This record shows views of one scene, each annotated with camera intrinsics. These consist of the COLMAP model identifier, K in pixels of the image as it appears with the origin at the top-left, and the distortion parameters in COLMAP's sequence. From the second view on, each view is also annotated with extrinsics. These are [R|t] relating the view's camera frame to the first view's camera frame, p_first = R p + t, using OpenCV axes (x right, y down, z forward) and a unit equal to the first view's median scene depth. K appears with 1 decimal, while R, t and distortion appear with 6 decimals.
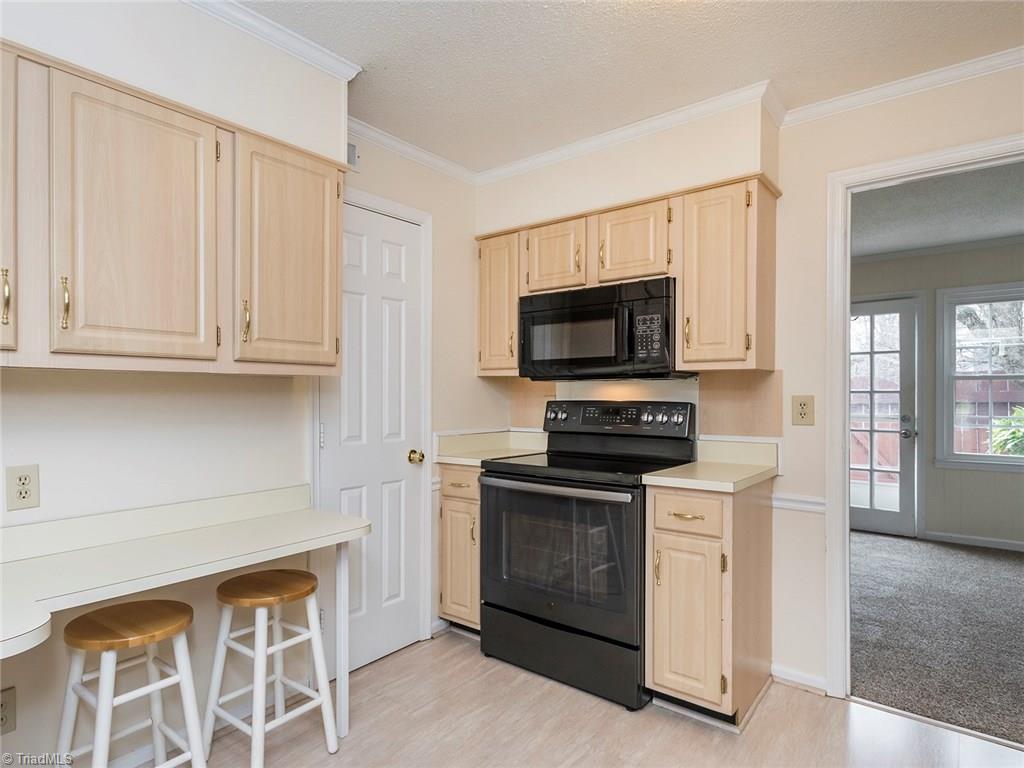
lens RADIAL K [[581.2, 0, 486.3], [0, 581.2, 402.1], [0, 0, 1]] dist [0.005497, 0.001592]
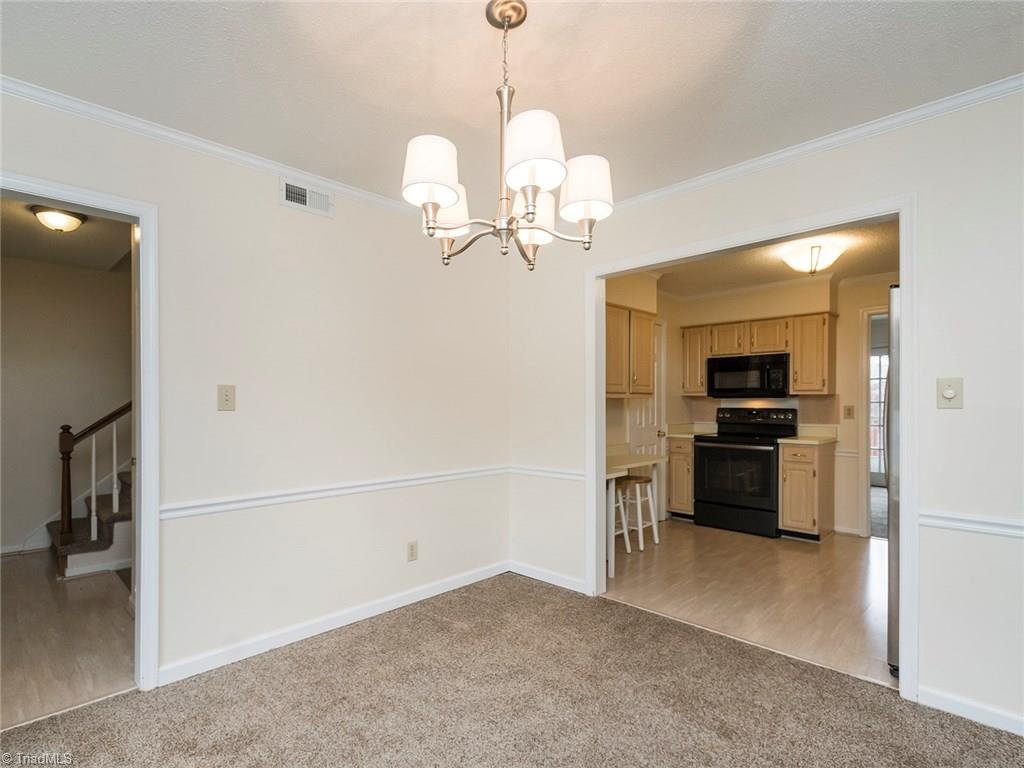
lens RADIAL K [[531.3, 0, 514.0], [0, 531.3, 407.6], [0, 0, 1]] dist [0.014213, 0.000128]
pose [[0.996738, 0.000255, -0.080710, -0.539558], [-0.000366, 0.999999, -0.001362, -0.000670], [0.080710, 0.001387, 0.996737, -1.080221]]
